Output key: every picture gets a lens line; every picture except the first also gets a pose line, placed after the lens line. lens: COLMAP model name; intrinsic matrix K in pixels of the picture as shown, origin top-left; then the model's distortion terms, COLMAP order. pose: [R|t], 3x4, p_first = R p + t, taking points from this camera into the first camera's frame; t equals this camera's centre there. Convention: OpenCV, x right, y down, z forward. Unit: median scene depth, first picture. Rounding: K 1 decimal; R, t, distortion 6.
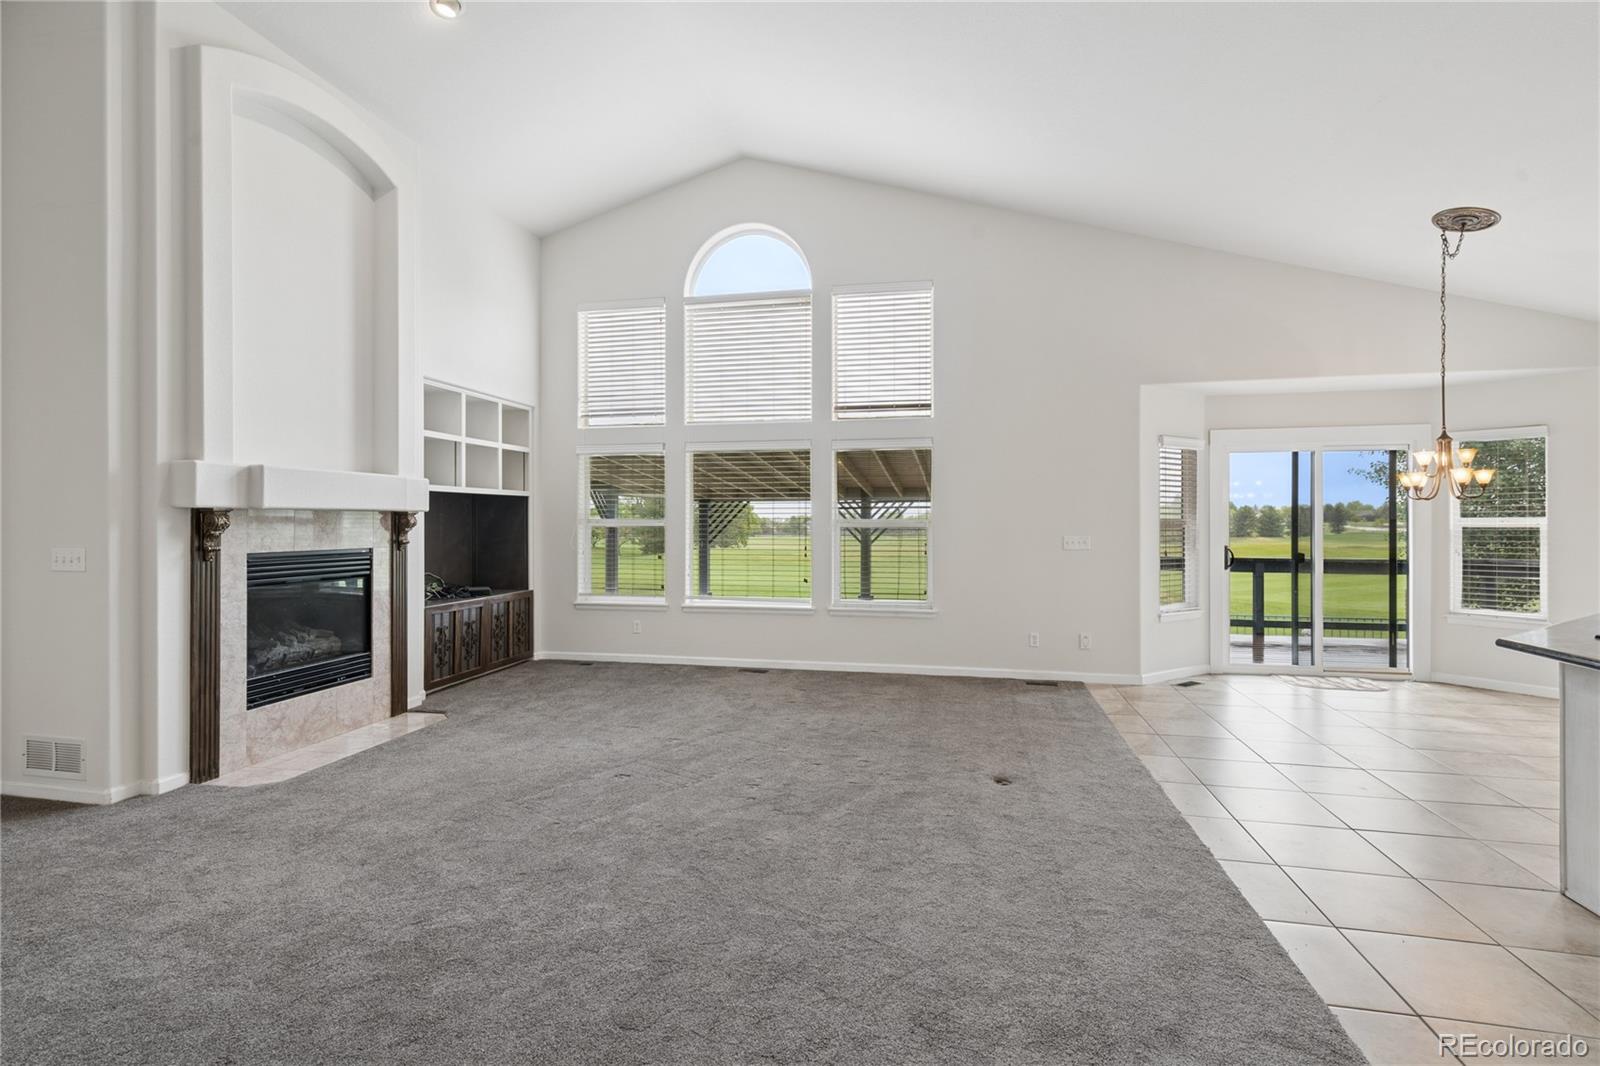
lens RADIAL K [[758.1, 0, 793.6], [0, 758.1, 521.5], [0, 0, 1]] dist [0.004453, 0.000355]
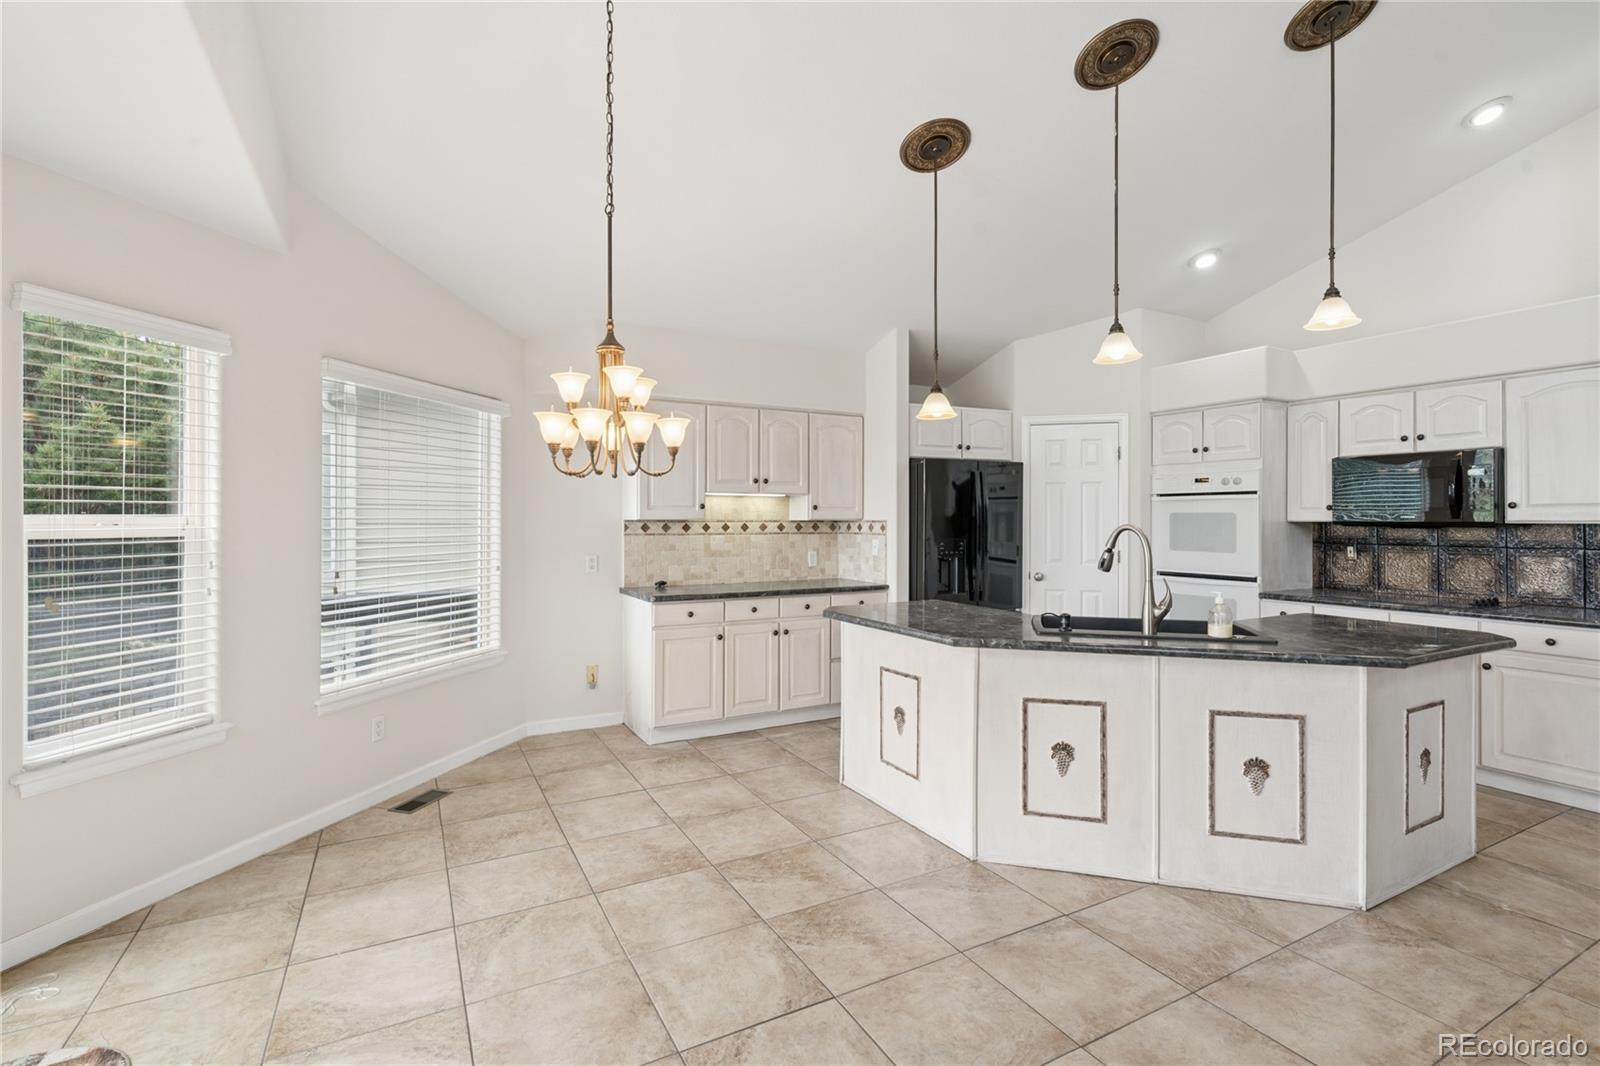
lens RADIAL K [[732.3, 0, 799.9], [0, 732.3, 522.7], [0, 0, 1]] dist [-0.003895, -0.000157]
pose [[-0.653350, -0.000685, 0.757056, 0.348182], [0.001153, 0.999998, 0.001900, -0.001018], [-0.757055, 0.002114, -0.653347, 0.956801]]
